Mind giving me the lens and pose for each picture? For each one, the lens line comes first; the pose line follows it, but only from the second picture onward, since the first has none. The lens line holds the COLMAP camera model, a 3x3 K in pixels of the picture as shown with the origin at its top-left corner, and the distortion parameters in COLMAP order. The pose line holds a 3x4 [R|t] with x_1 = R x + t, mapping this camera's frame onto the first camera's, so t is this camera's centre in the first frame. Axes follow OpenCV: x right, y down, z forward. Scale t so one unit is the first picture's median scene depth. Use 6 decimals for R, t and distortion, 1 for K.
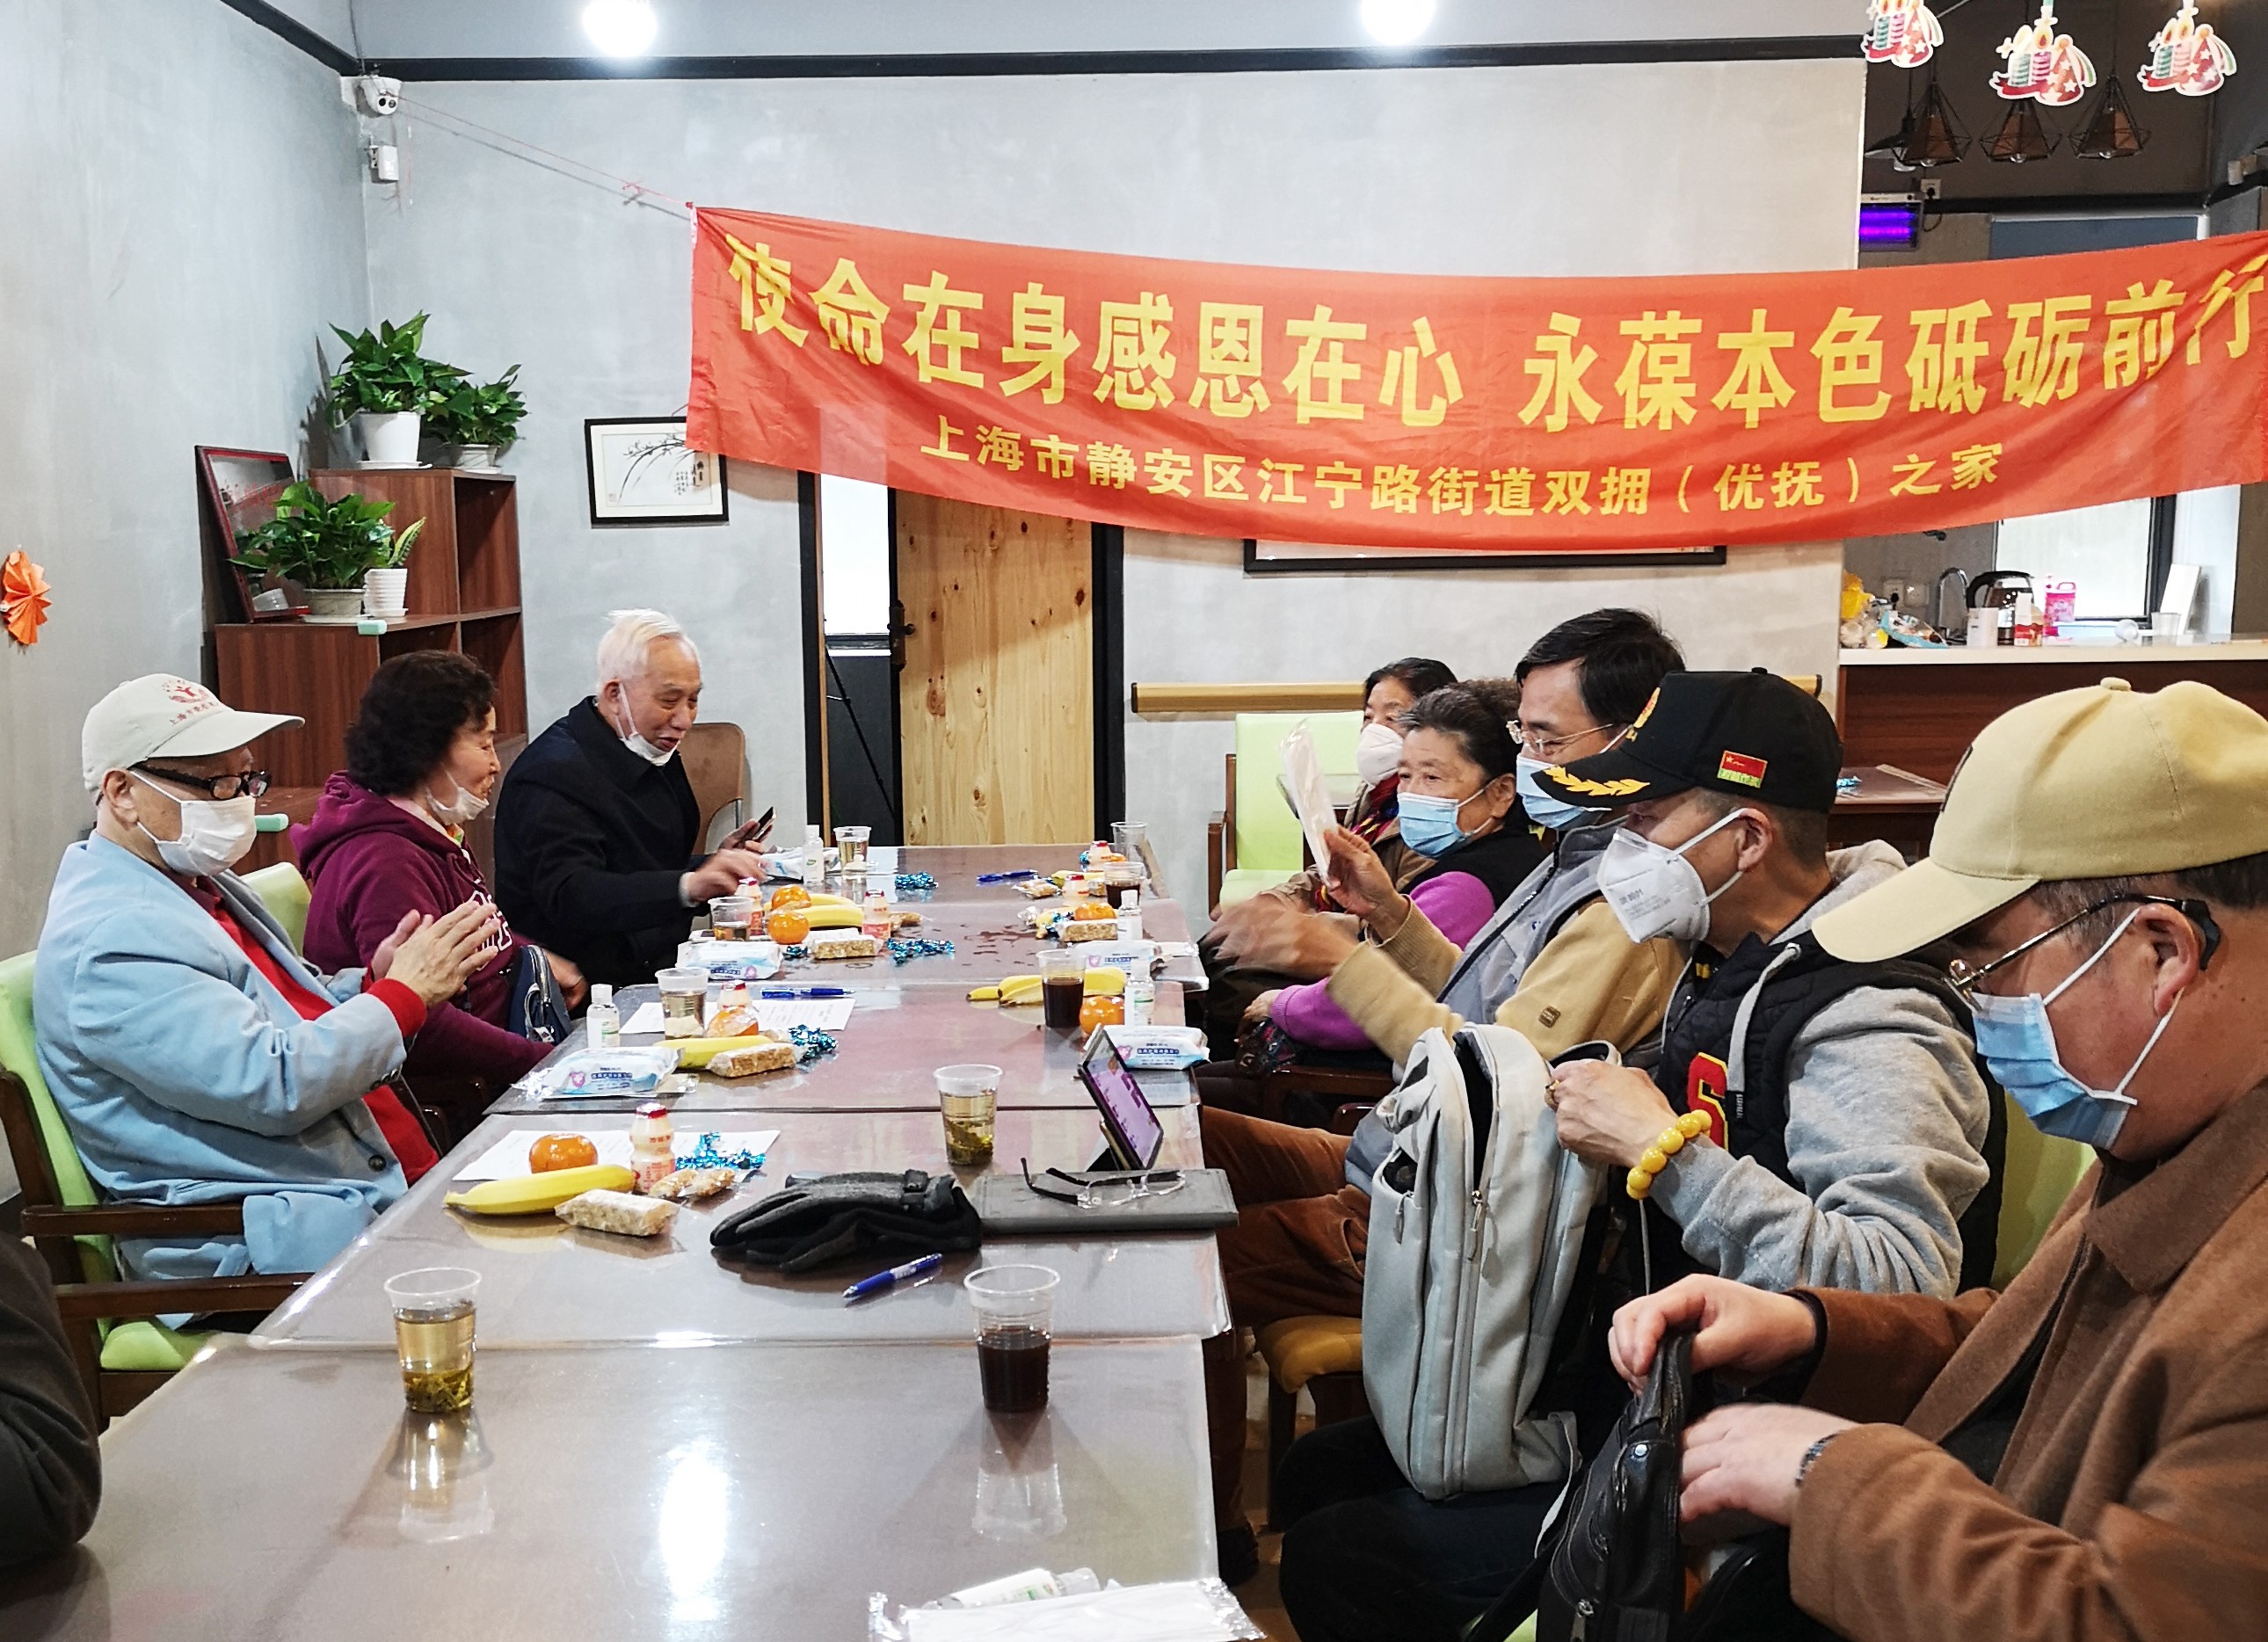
lens RADIAL K [[2286.0, 0, 1134.7], [0, 2286.0, 841.3], [0, 0, 1]] dist [0.037605, 0.000000]
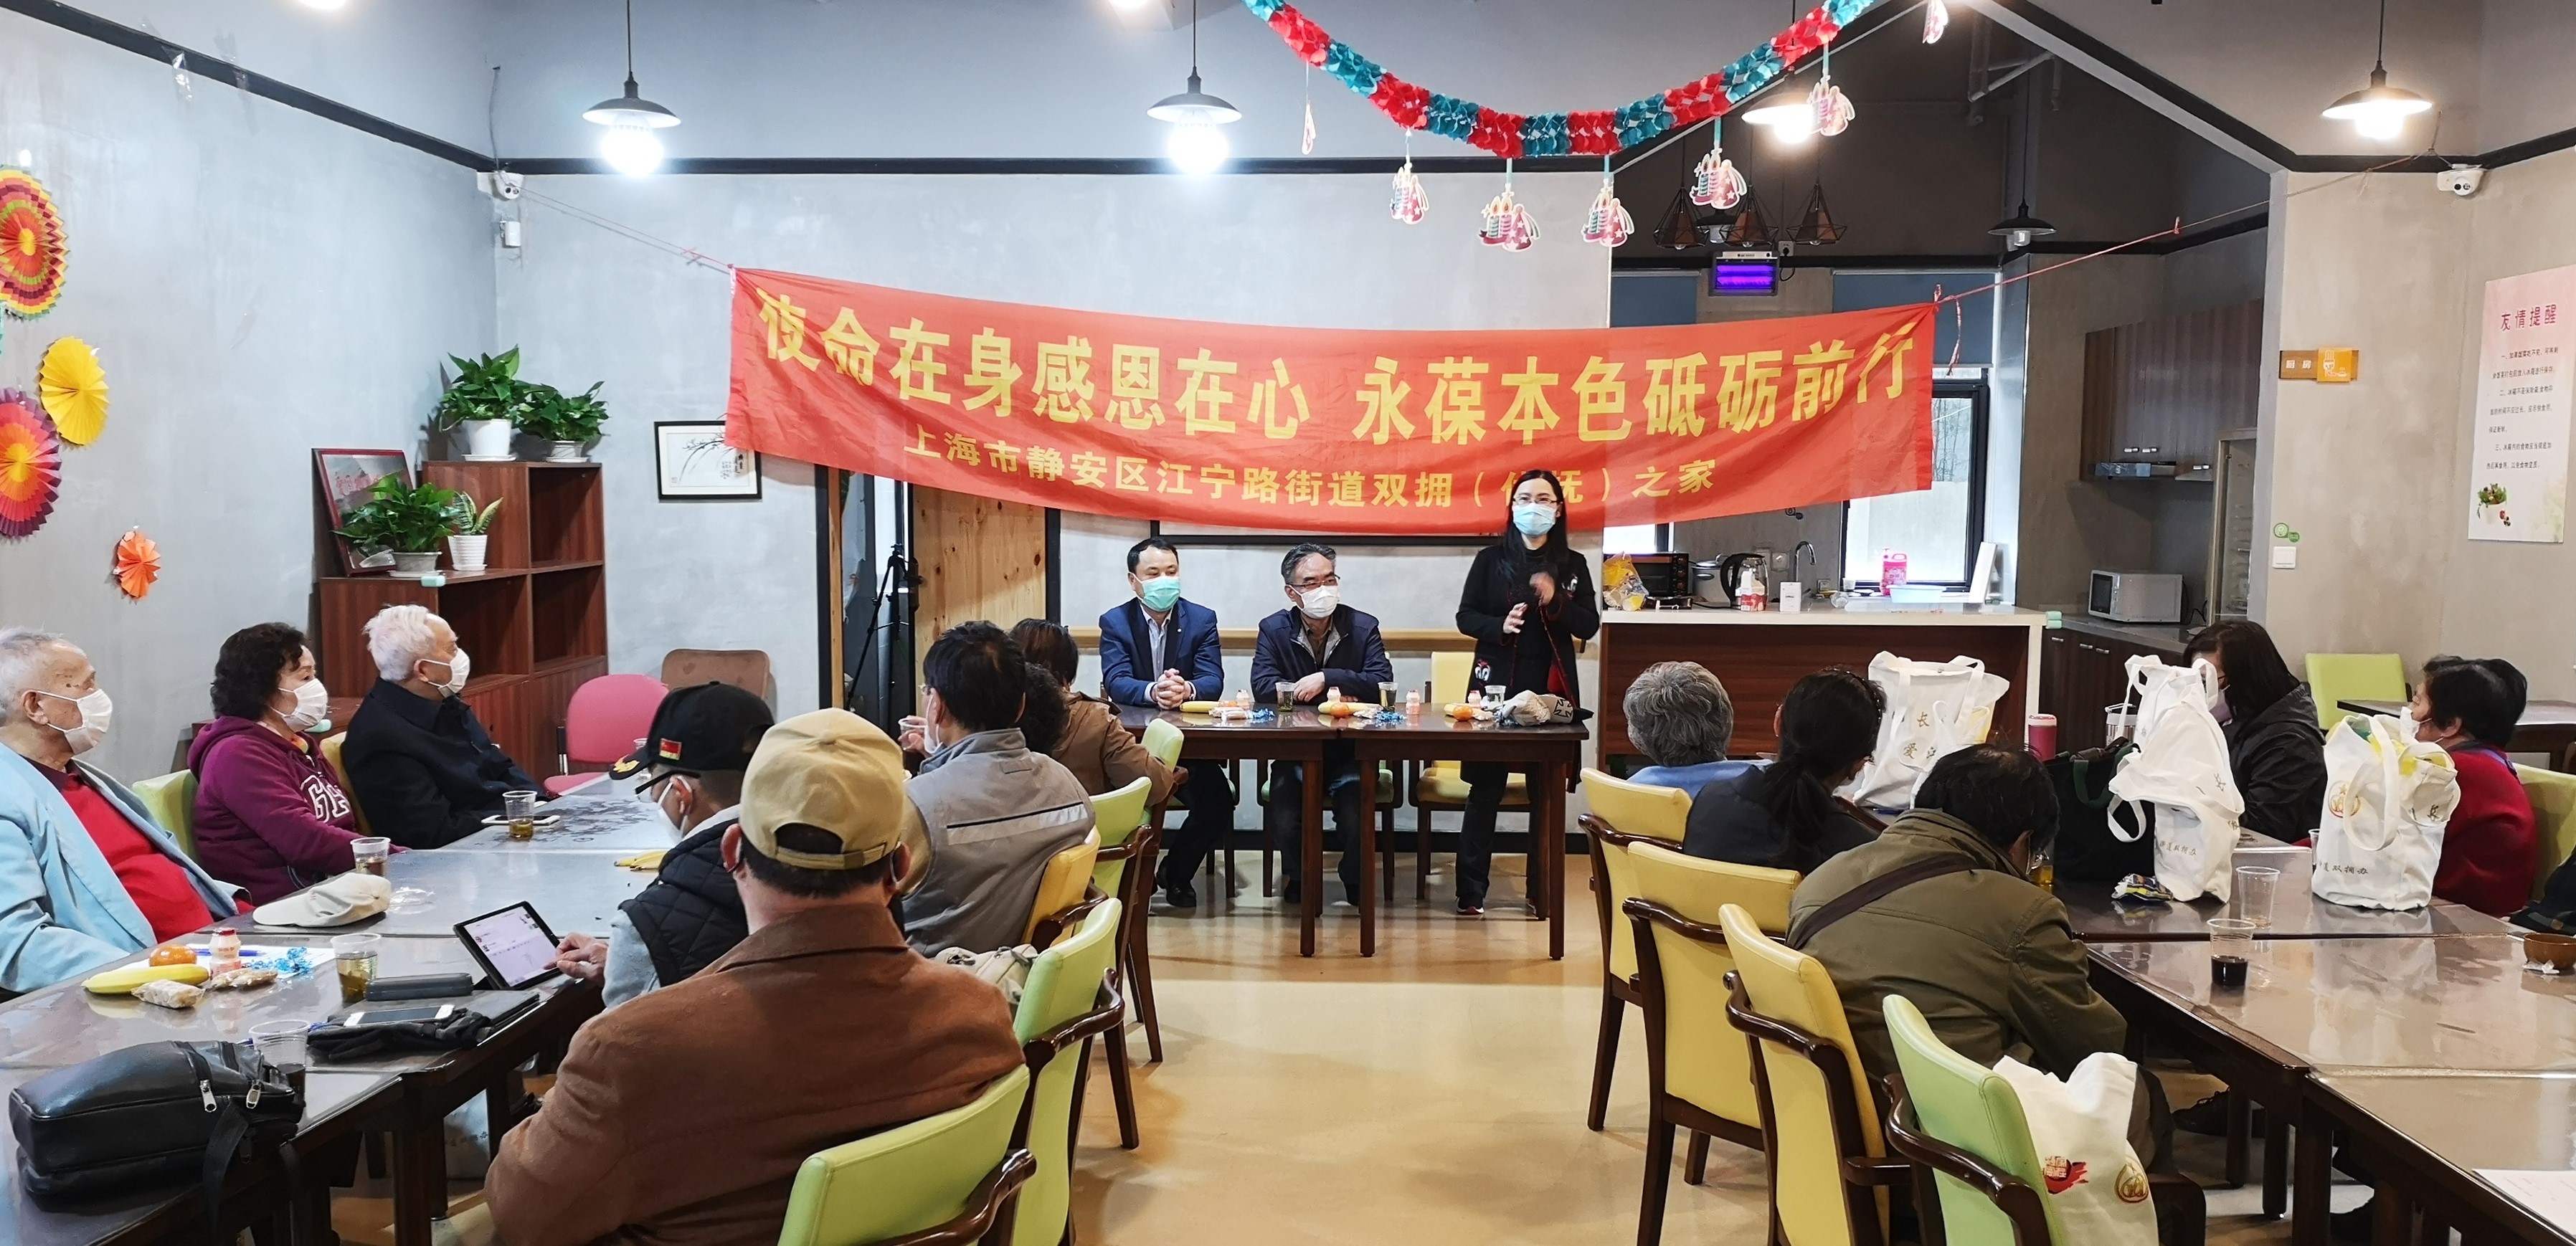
lens RADIAL K [[1913.7, 0, 1333.0], [0, 1913.7, 643.5], [0, 0, 1]] dist [0.042306, -0.044969]
pose [[0.999563, 0.019286, -0.022403, 0.184214], [-0.020305, 0.998727, -0.046176, -0.011627], [0.021484, 0.046611, 0.998682, -0.105232]]
